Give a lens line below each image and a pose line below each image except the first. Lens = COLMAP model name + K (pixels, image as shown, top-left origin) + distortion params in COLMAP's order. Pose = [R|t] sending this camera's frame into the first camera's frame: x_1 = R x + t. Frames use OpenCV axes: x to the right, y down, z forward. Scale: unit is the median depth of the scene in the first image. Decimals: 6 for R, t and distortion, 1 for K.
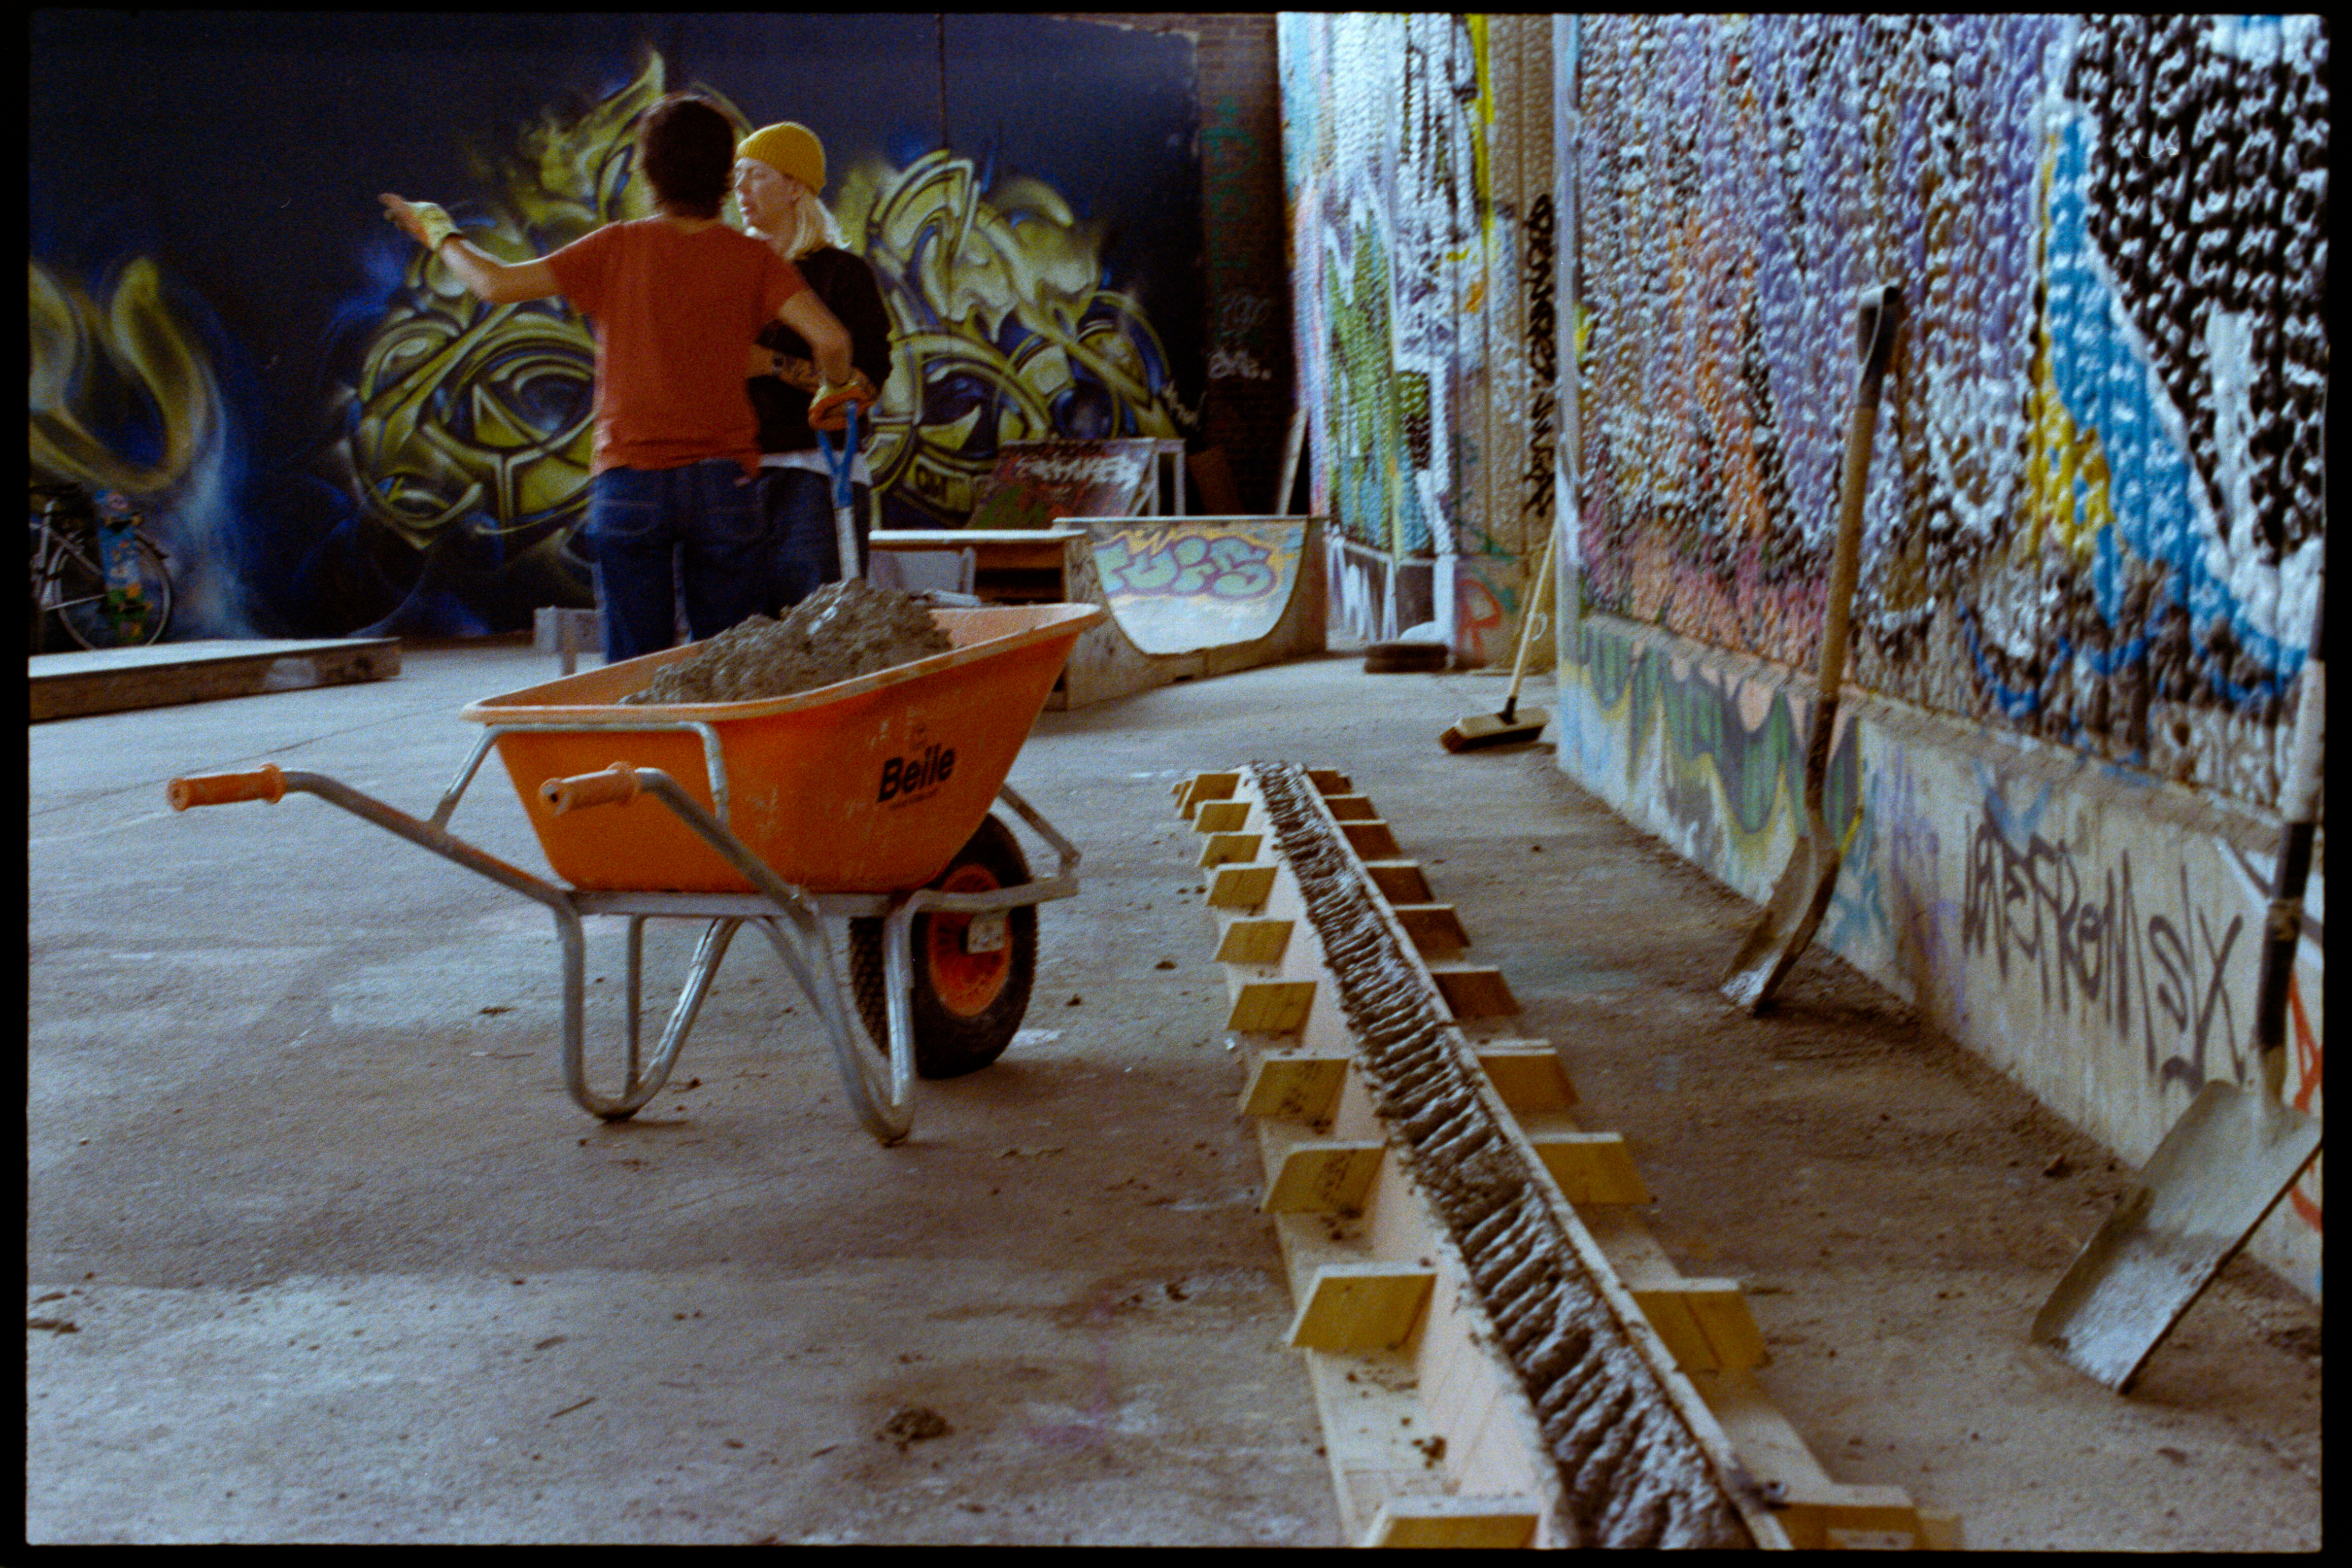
lens RADIAL K [[3318.4, 0, 1176.0], [0, 3318.4, 784.0], [0, 0, 1]] dist [-0.035970, -0.095132]
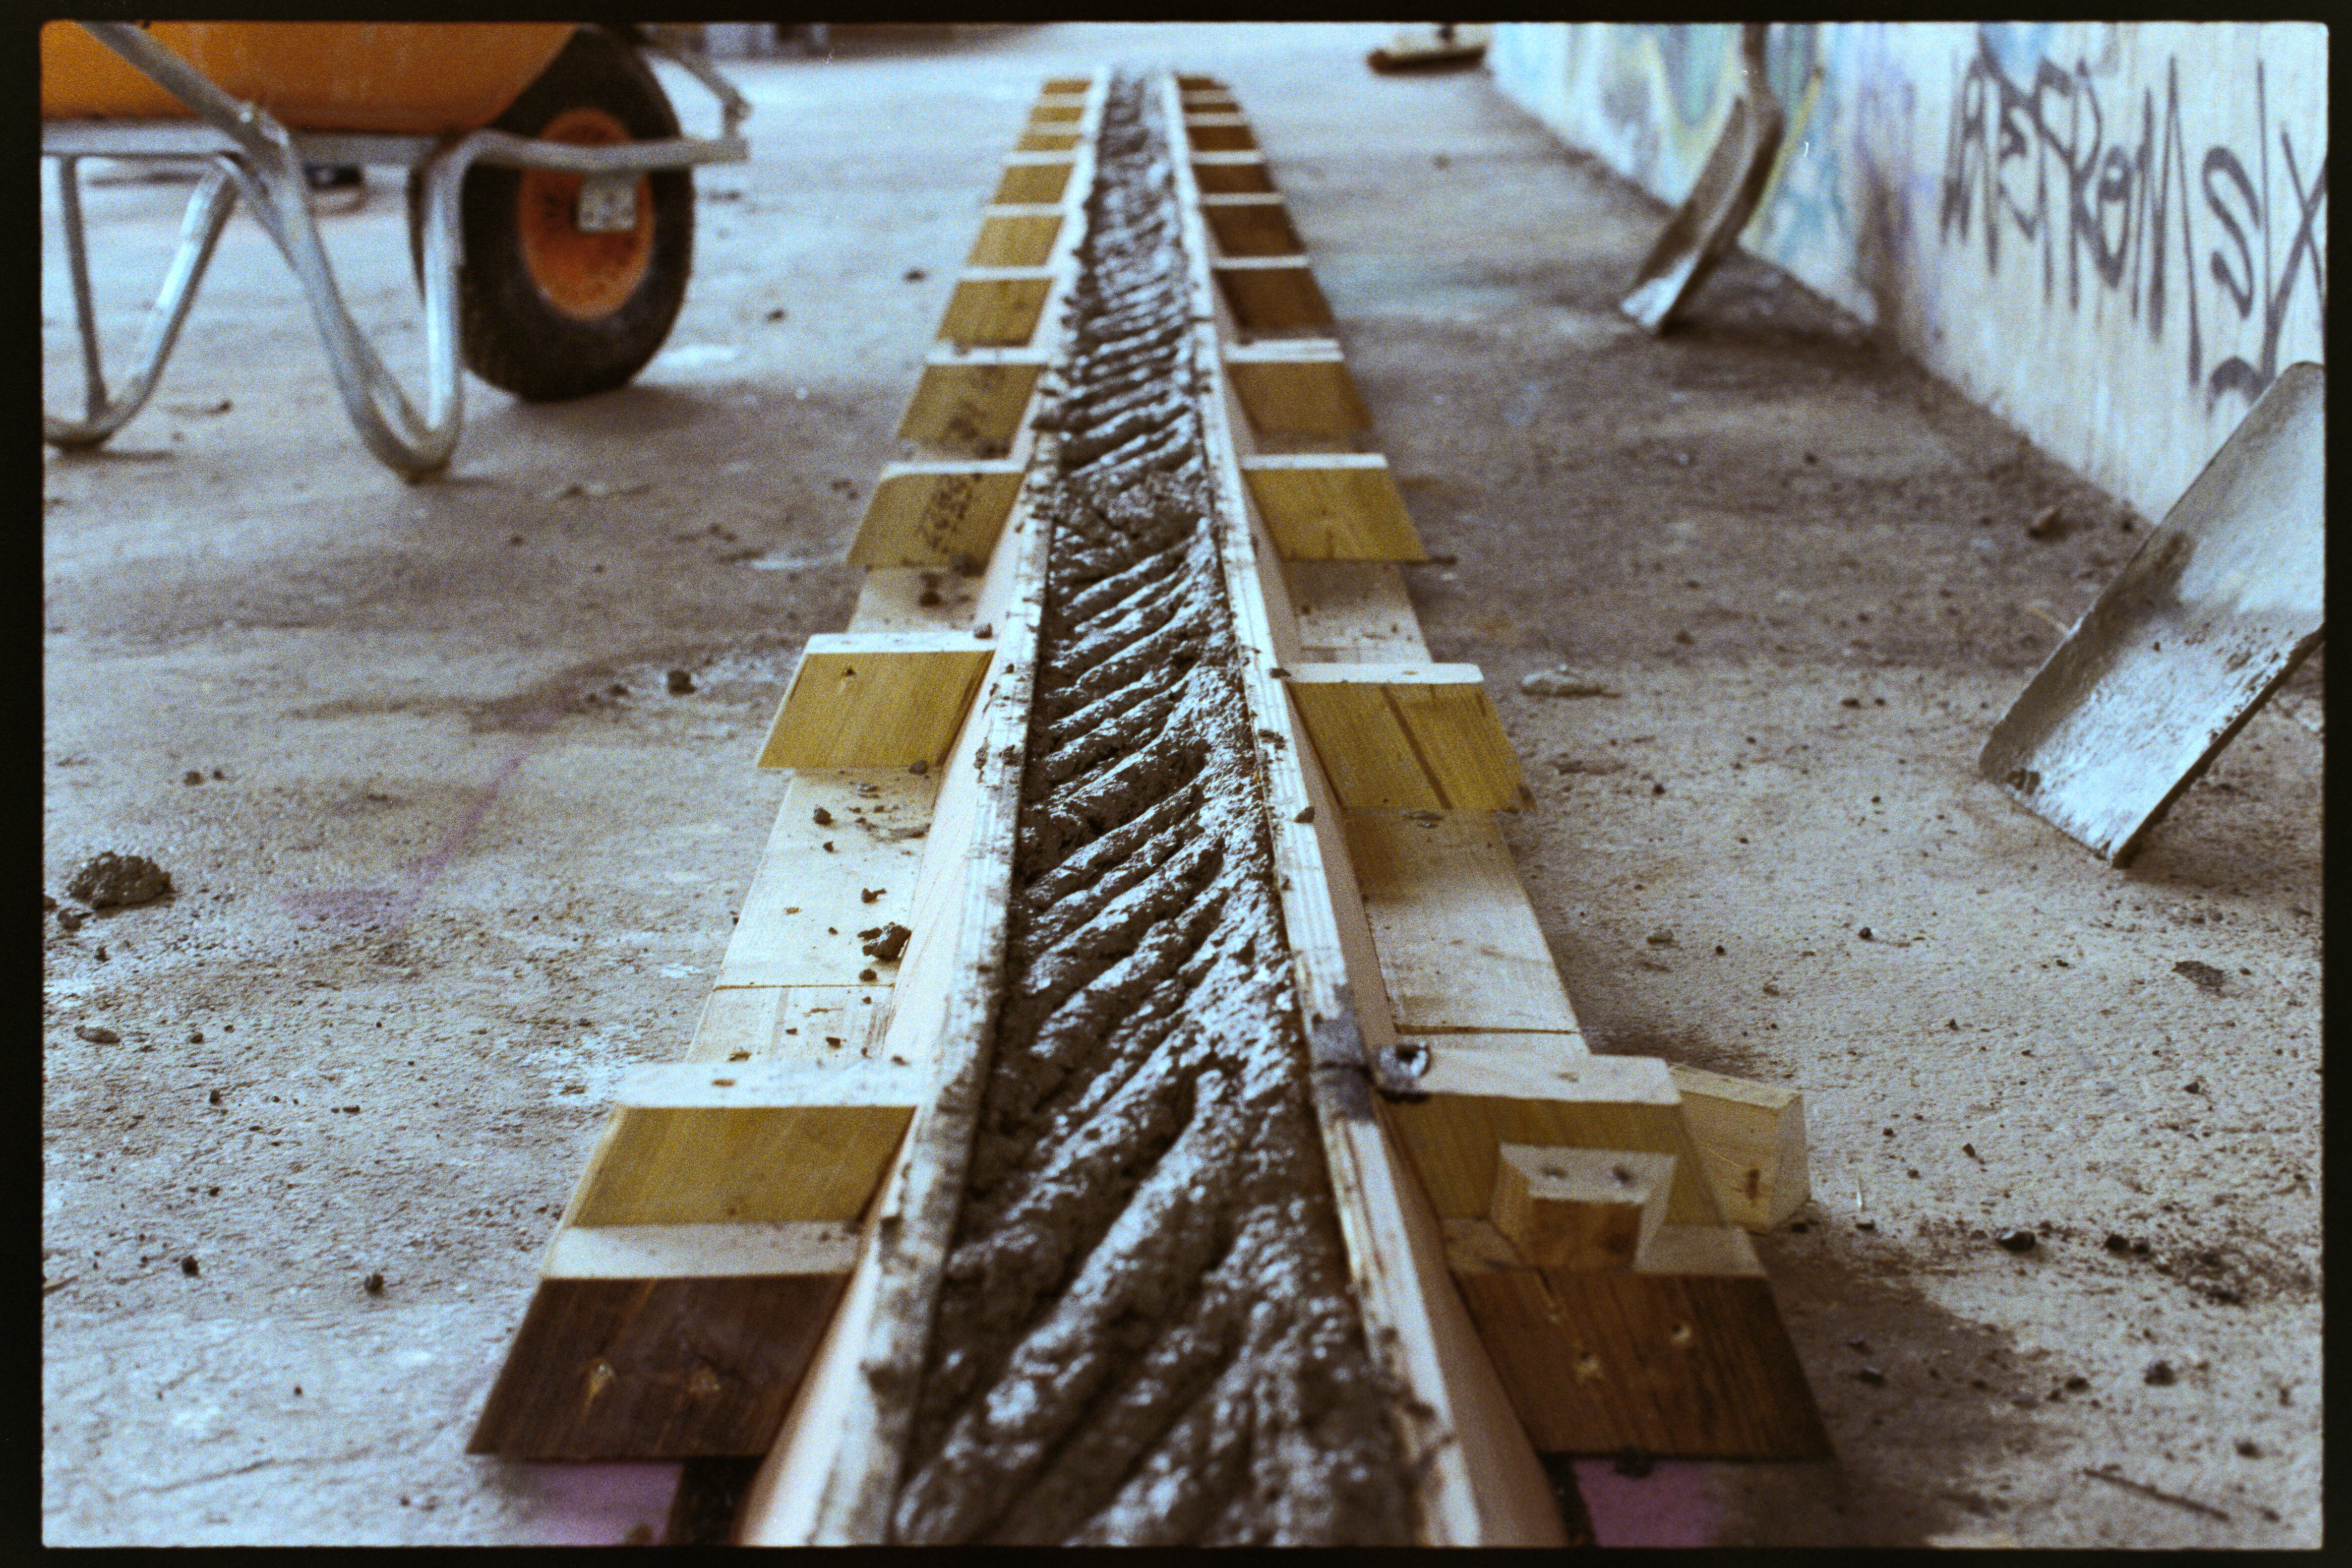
lens RADIAL K [[3318.4, 0, 1176.0], [0, 3318.4, 784.0], [0, 0, 1]] dist [-0.035970, -0.095132]
pose [[0.999886, 0.013397, -0.007033, 0.077393], [-0.011980, 0.984882, 0.172814, 0.044430], [0.009241, -0.172710, 0.984929, 0.265966]]
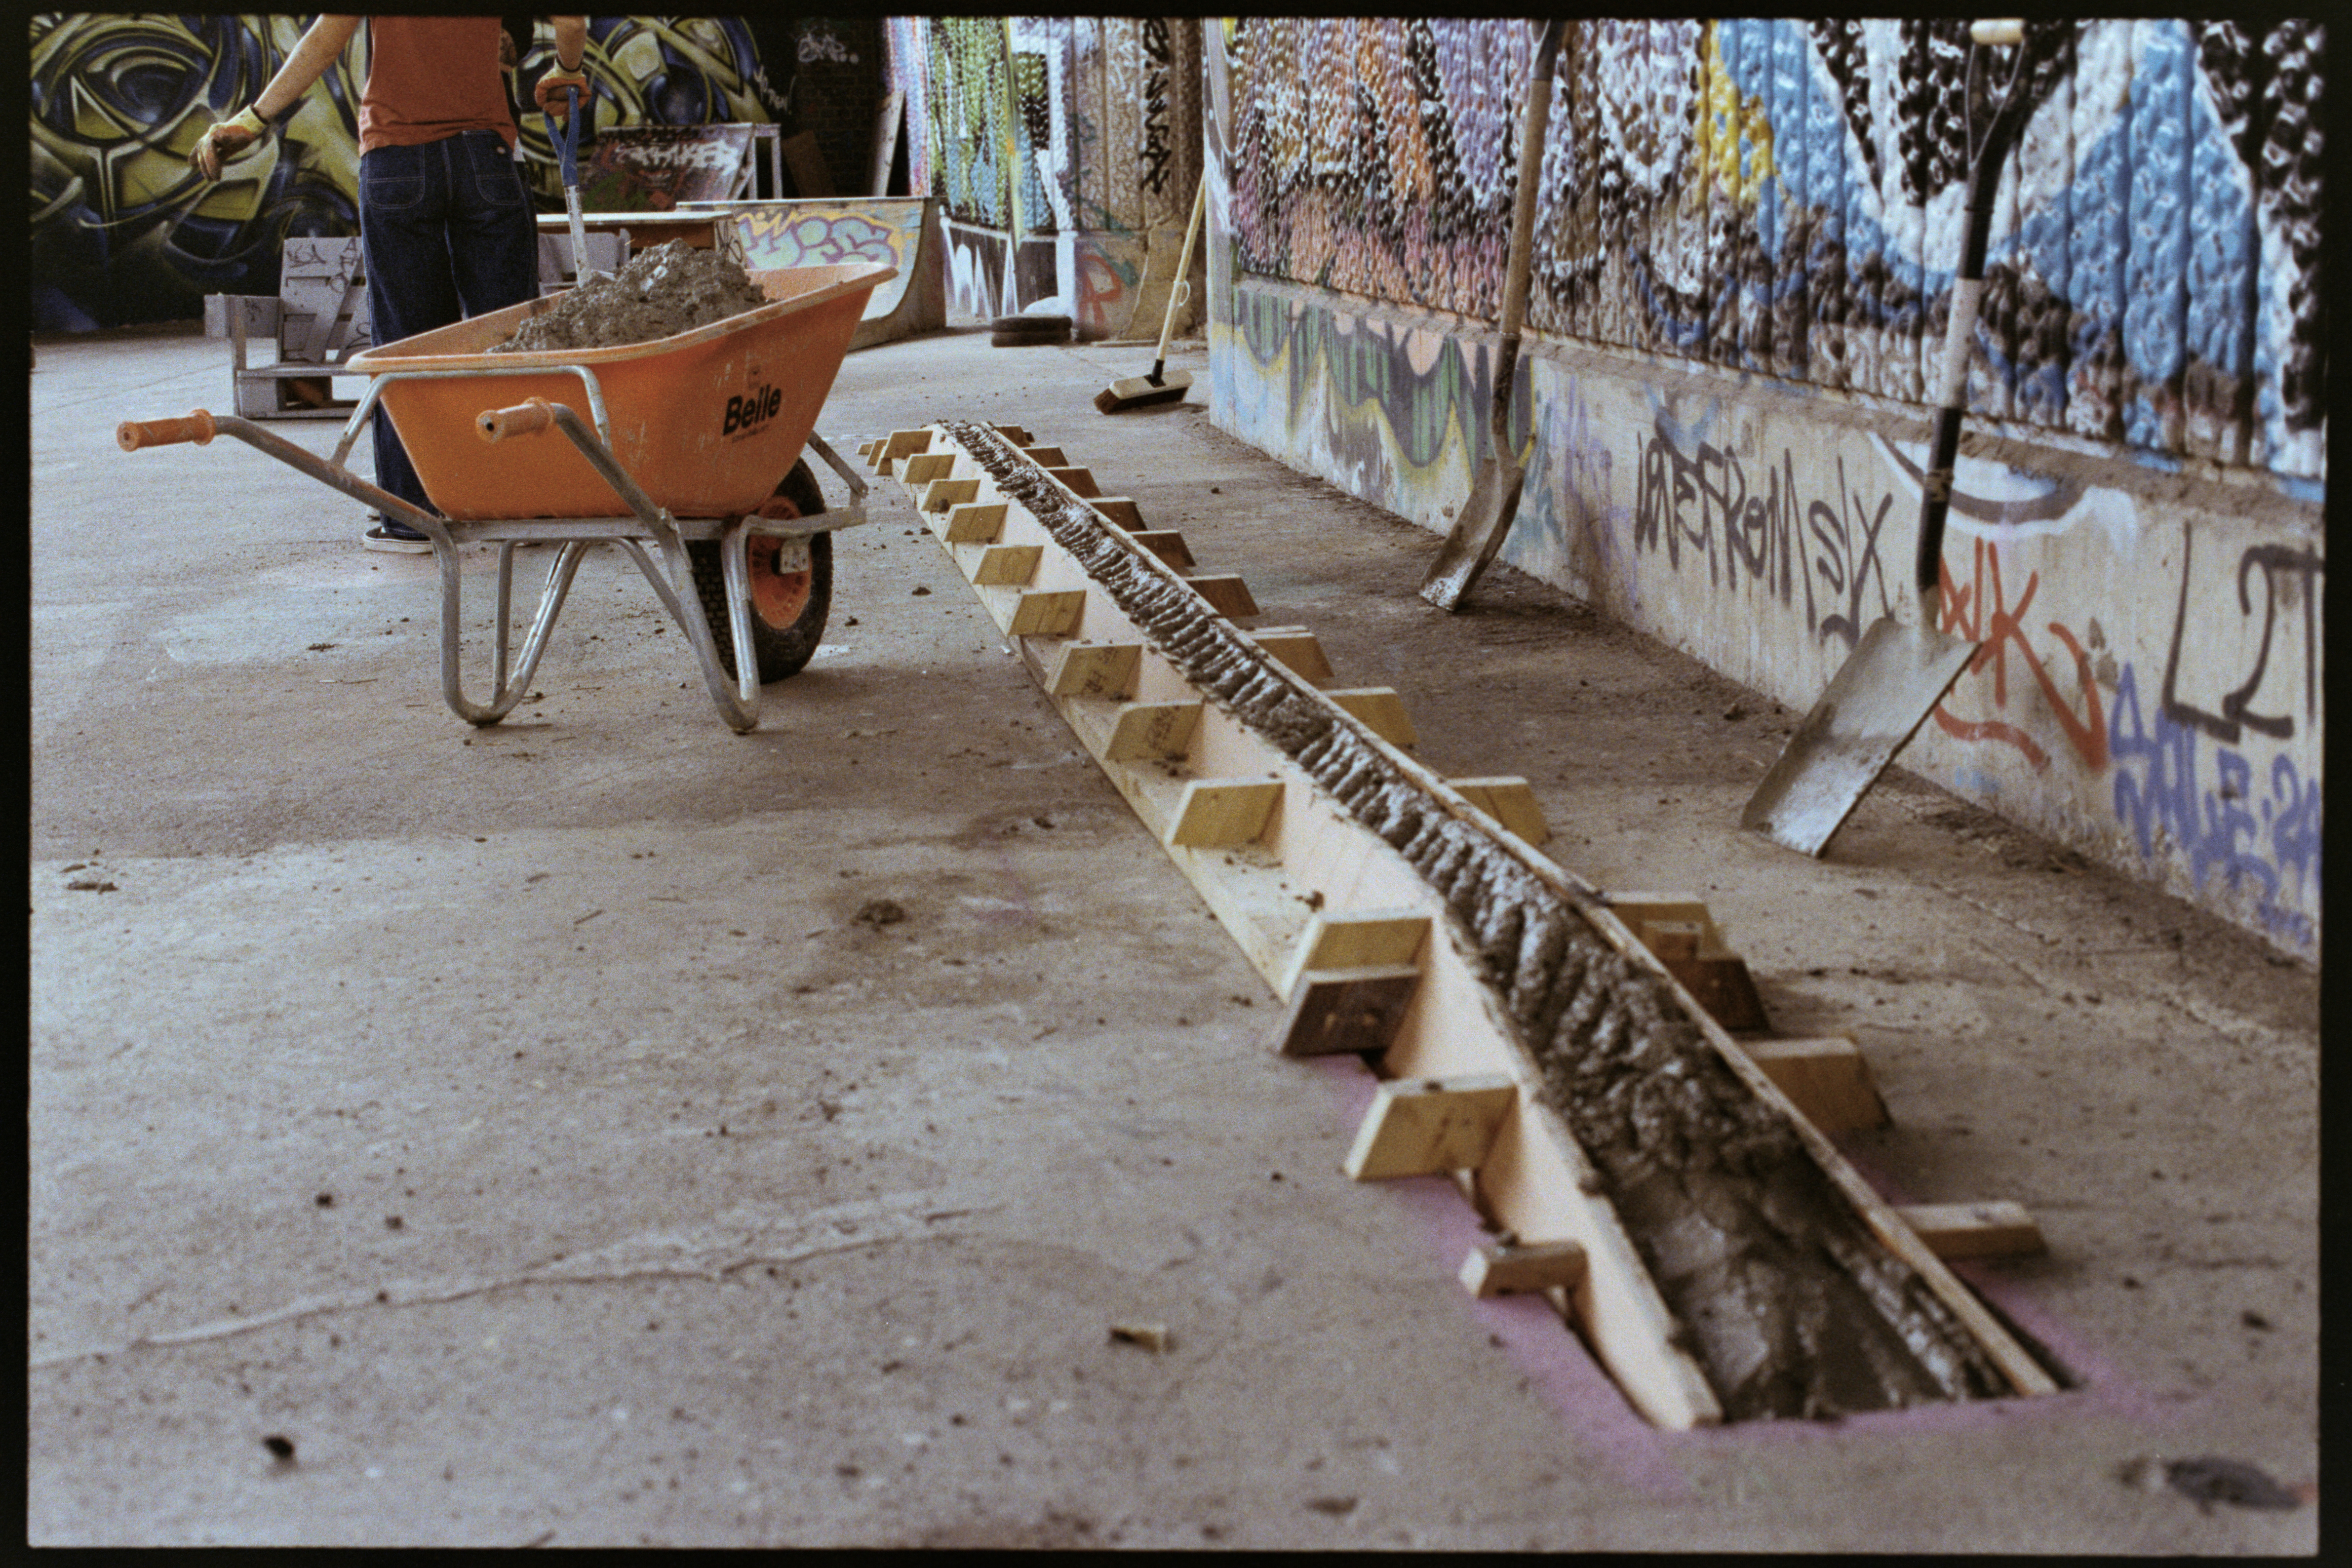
lens RADIAL K [[3350.3, 0, 1128.2], [0, 3350.3, 836.1], [0, 0, 1]] dist [-0.040575, -0.069379]
pose [[0.991911, -0.034857, 0.122056, -0.090036], [0.021777, 0.994031, 0.106901, 0.020944], [-0.125053, -0.103378, 0.986750, -0.161349]]
